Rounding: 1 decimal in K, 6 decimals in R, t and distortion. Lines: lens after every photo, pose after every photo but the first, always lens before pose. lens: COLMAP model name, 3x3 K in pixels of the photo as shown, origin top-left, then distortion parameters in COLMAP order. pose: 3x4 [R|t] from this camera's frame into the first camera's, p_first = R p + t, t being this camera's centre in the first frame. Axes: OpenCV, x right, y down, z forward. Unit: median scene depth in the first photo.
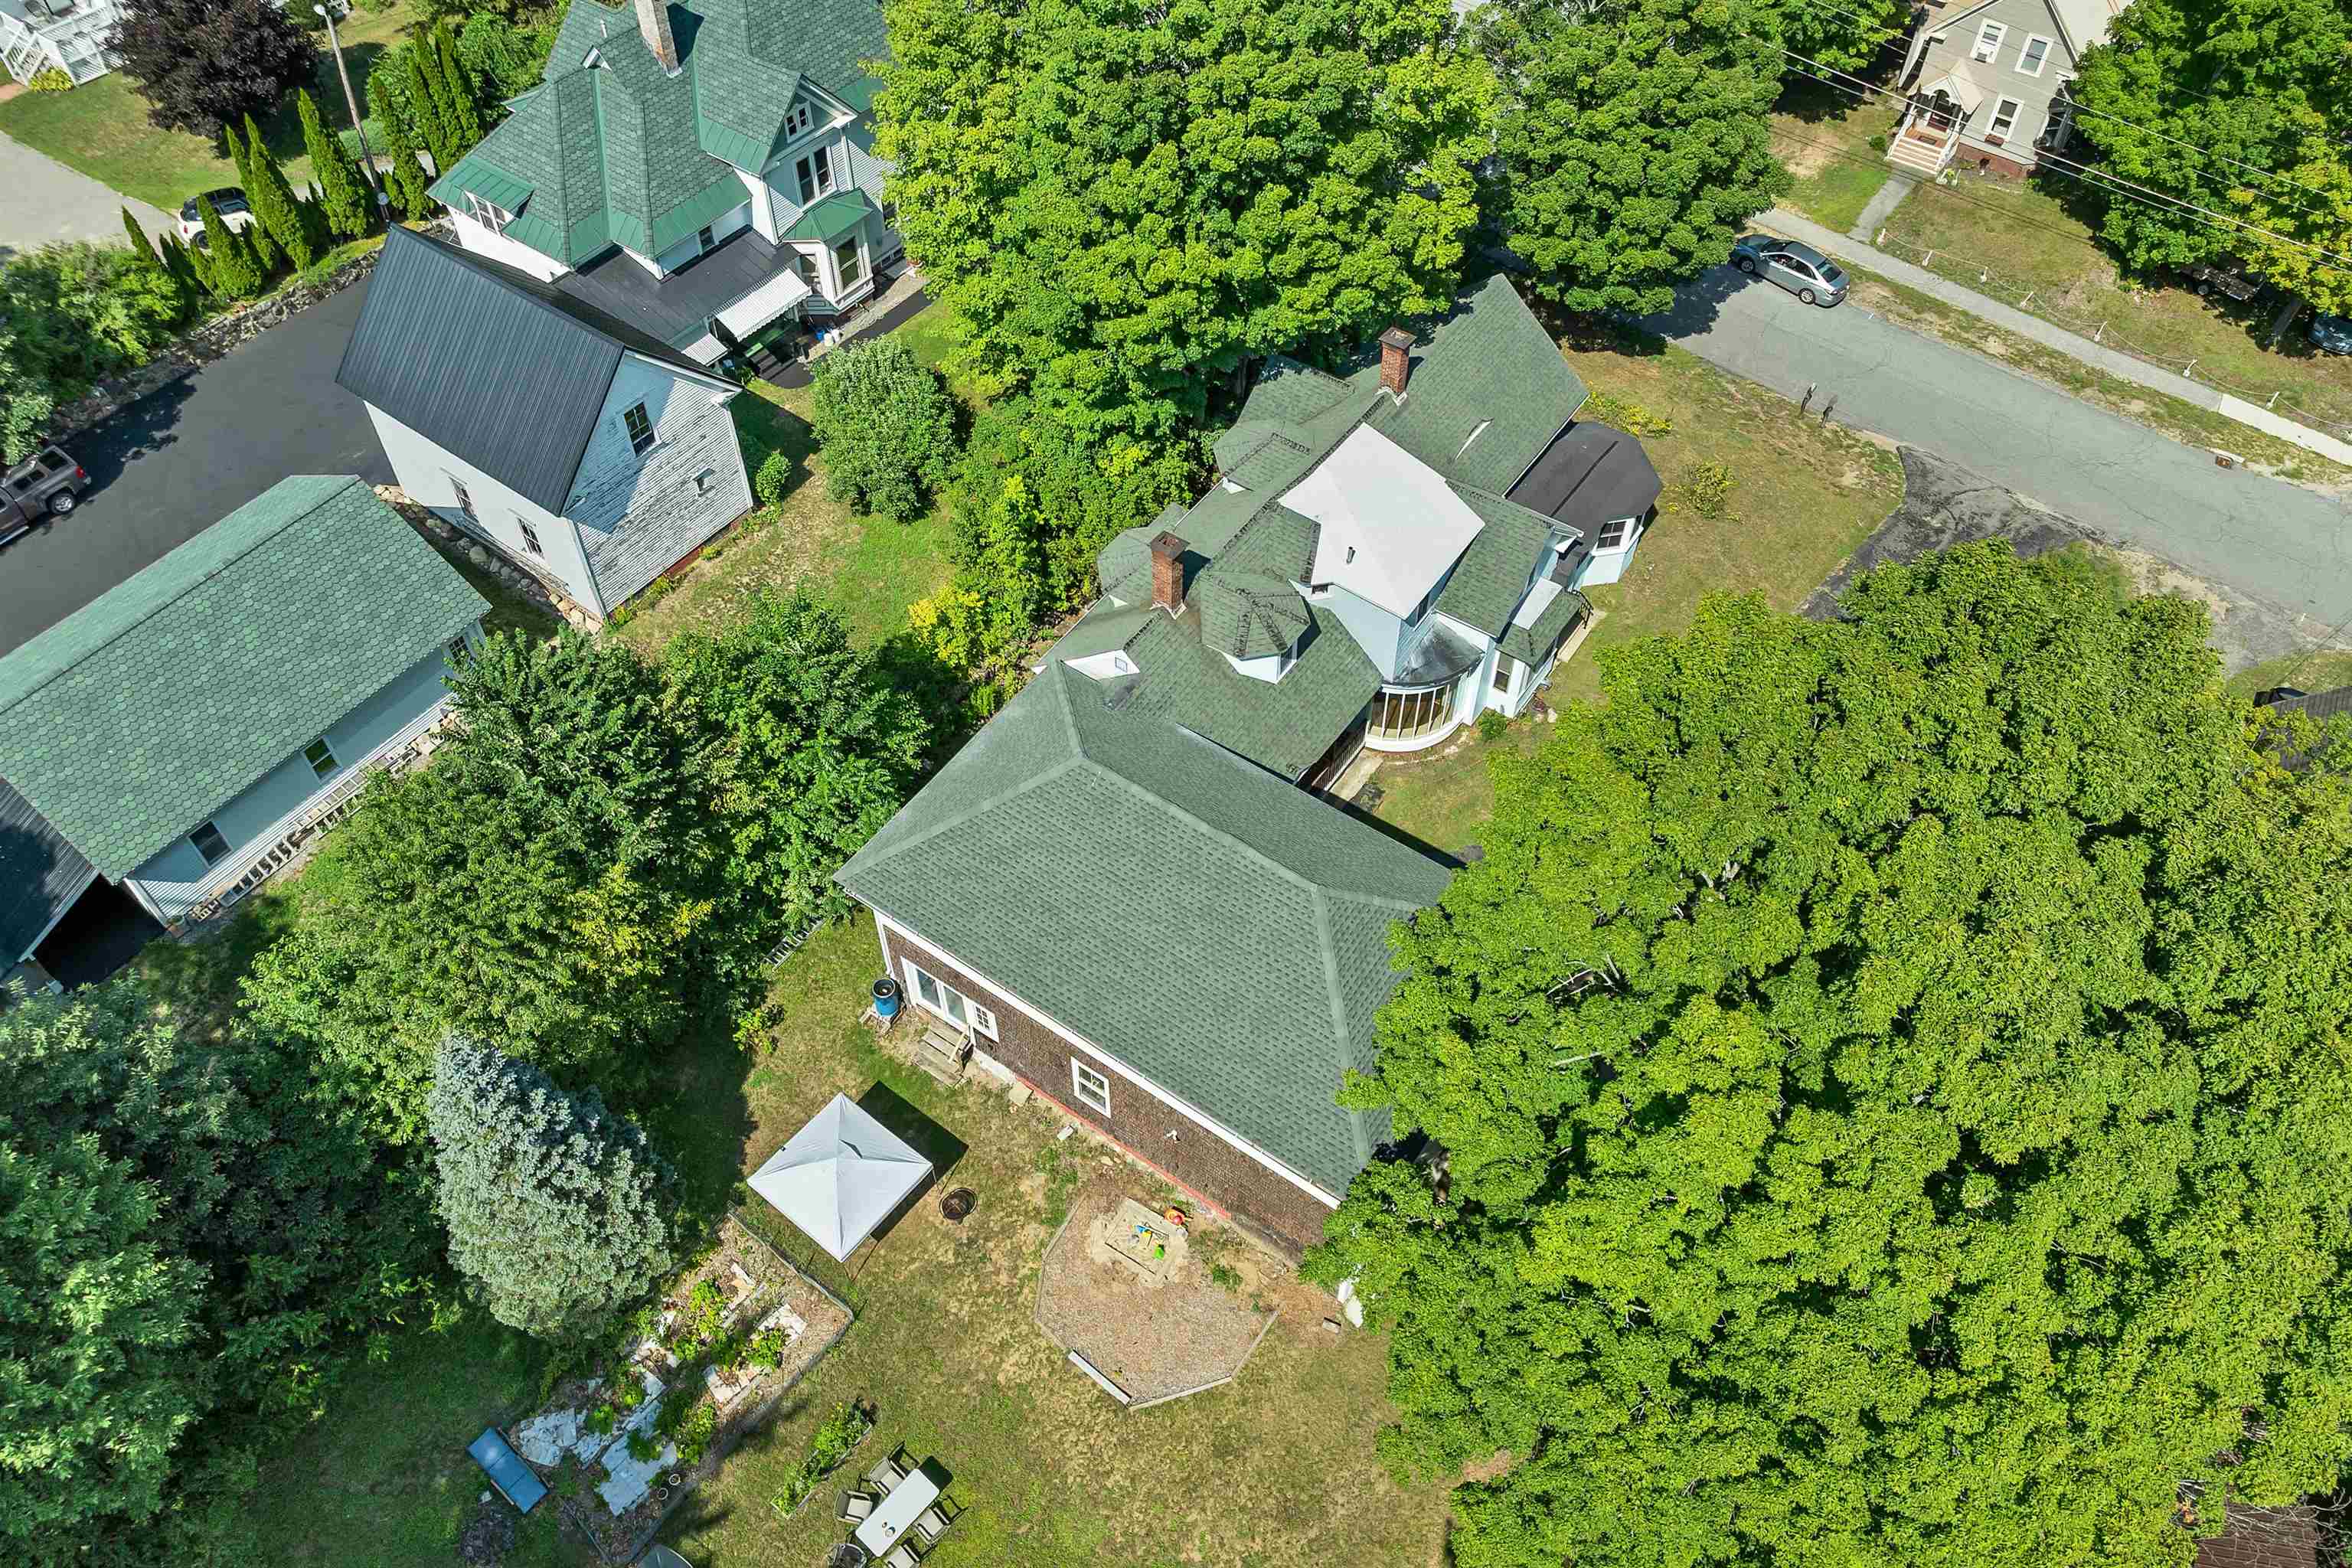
lens RADIAL K [[1681.4, 0, 1176.0], [0, 1681.4, 784.0], [0, 0, 1]] dist [-0.000778, -0.000070]
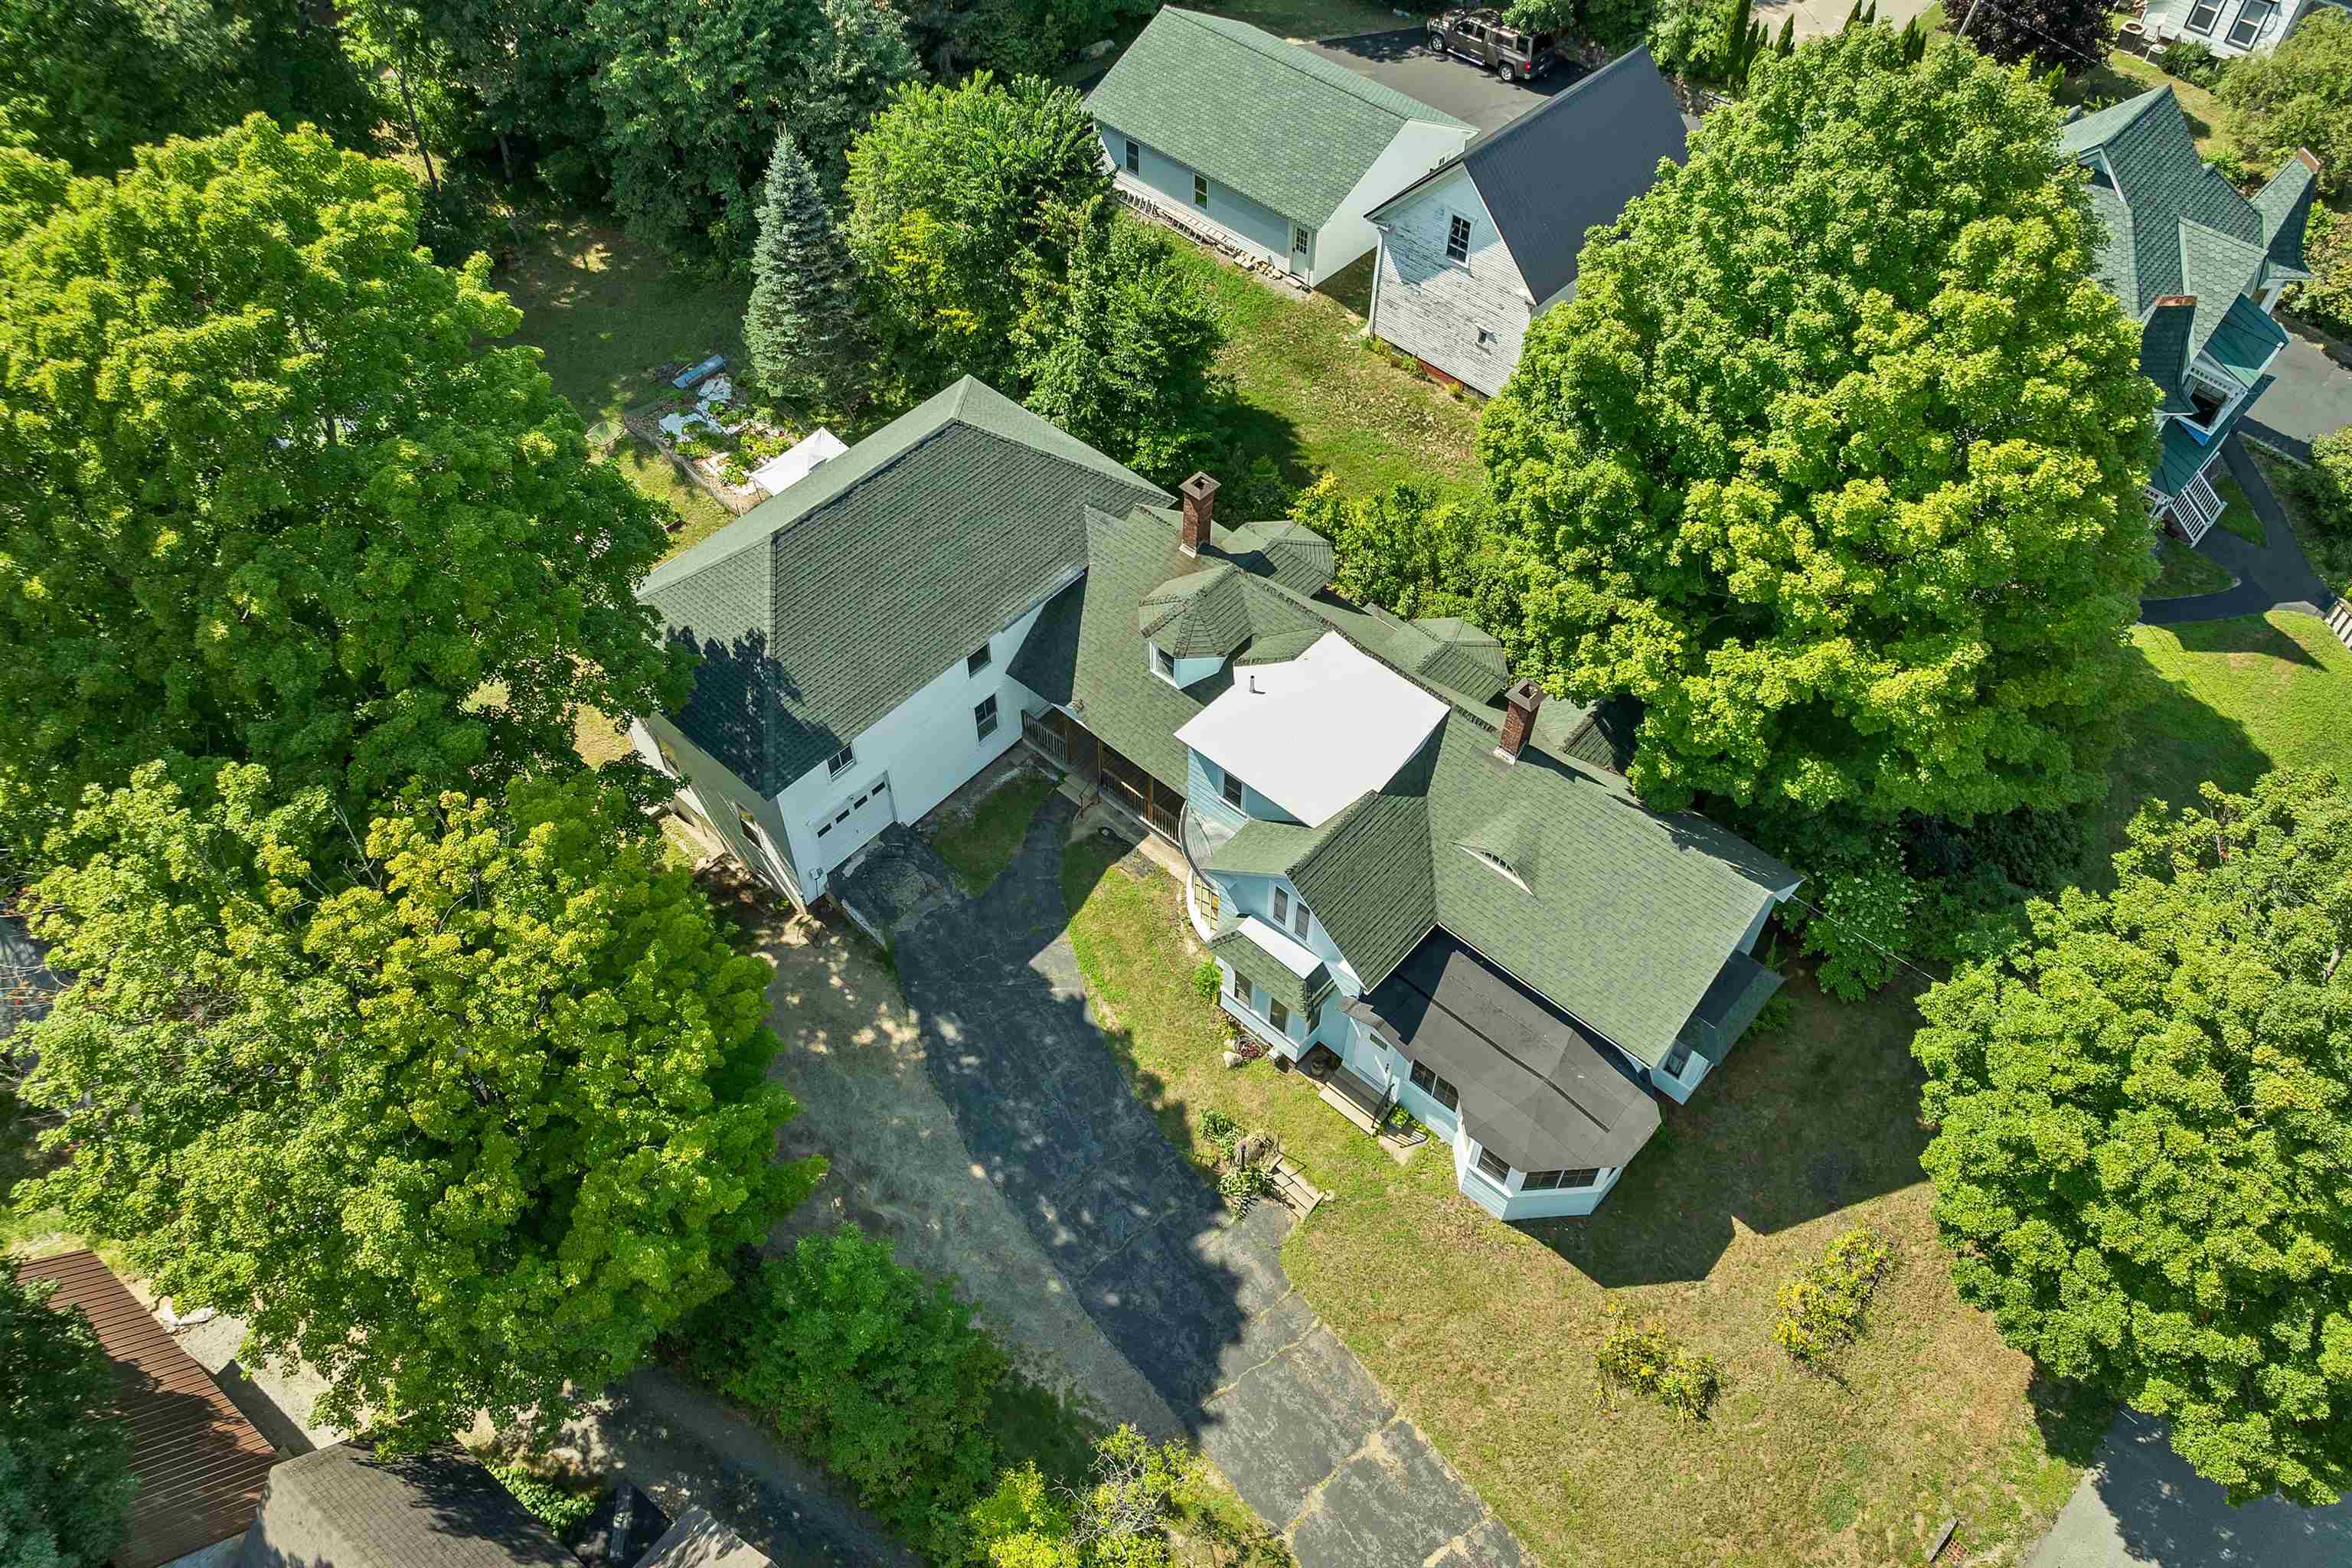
lens RADIAL K [[1681.4, 0, 1176.0], [0, 1681.4, 784.0], [0, 0, 1]] dist [-0.000778, -0.000070]
pose [[-0.112667, 0.776595, -0.619844, 0.678506], [-0.779891, 0.317425, 0.539456, -0.549682], [0.615692, 0.544189, 0.569896, 0.433259]]
